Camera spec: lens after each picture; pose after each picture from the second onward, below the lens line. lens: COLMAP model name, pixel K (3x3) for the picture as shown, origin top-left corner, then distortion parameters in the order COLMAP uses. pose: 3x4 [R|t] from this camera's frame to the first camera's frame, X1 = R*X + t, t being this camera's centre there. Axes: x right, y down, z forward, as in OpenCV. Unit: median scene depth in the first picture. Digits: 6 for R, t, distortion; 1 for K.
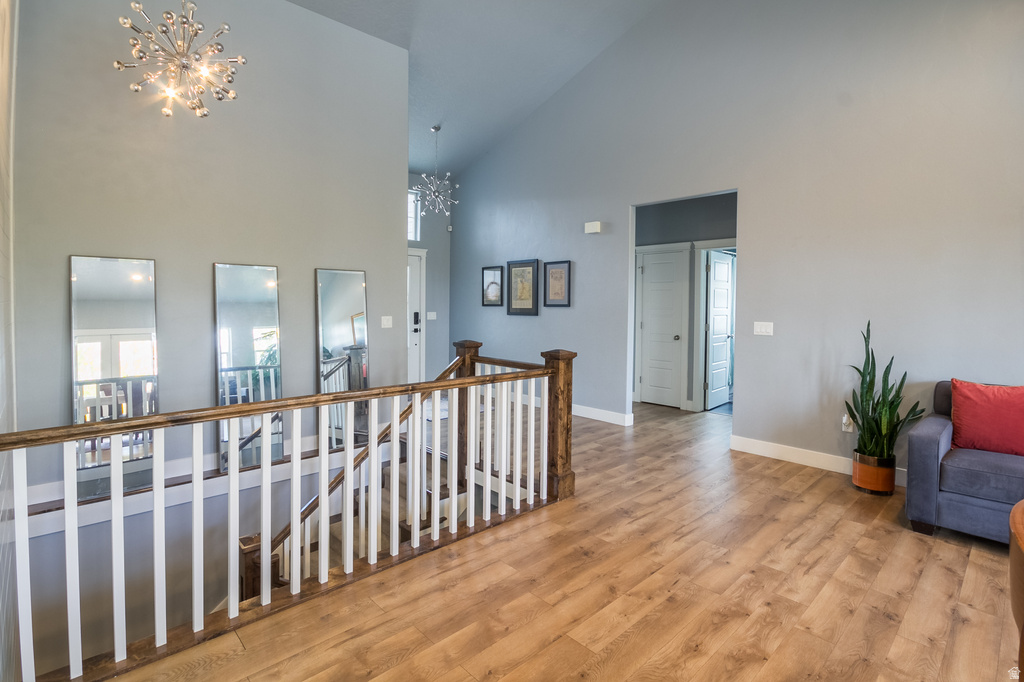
lens RADIAL K [[496.2, 0, 525.7], [0, 496.2, 314.6], [0, 0, 1]] dist [0.002716, 0.000514]
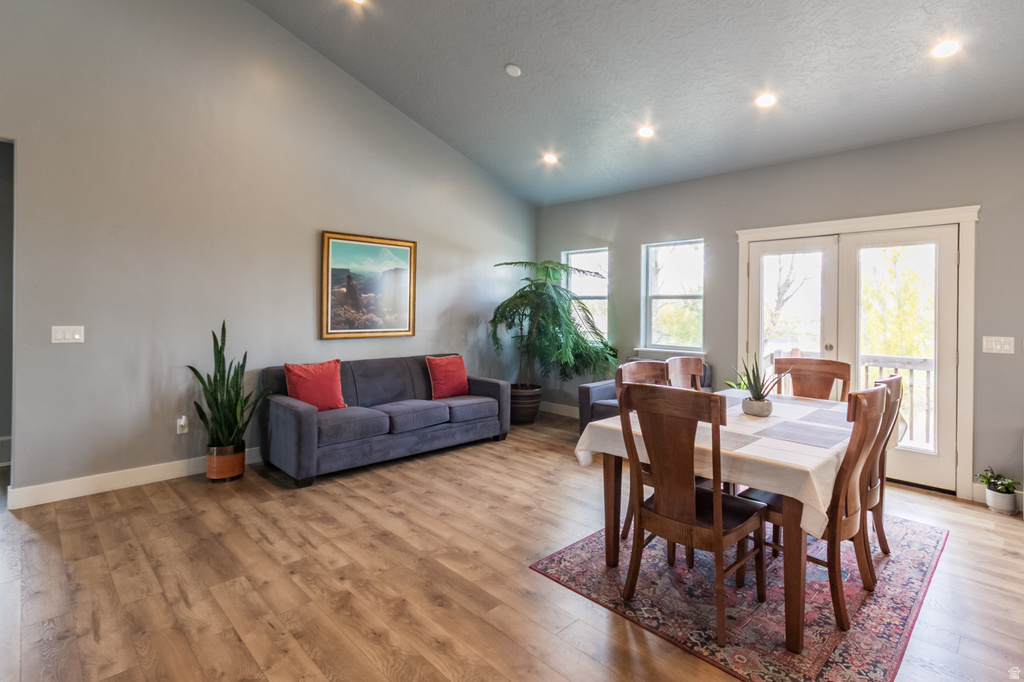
lens RADIAL K [[496.2, 0, 525.7], [0, 496.2, 314.6], [0, 0, 1]] dist [0.002716, 0.000514]
pose [[-0.013570, -0.018252, 0.999741, -0.489558], [0.007753, 0.999801, 0.018358, -0.016826], [-0.999878, 0.008000, -0.013426, 0.483754]]
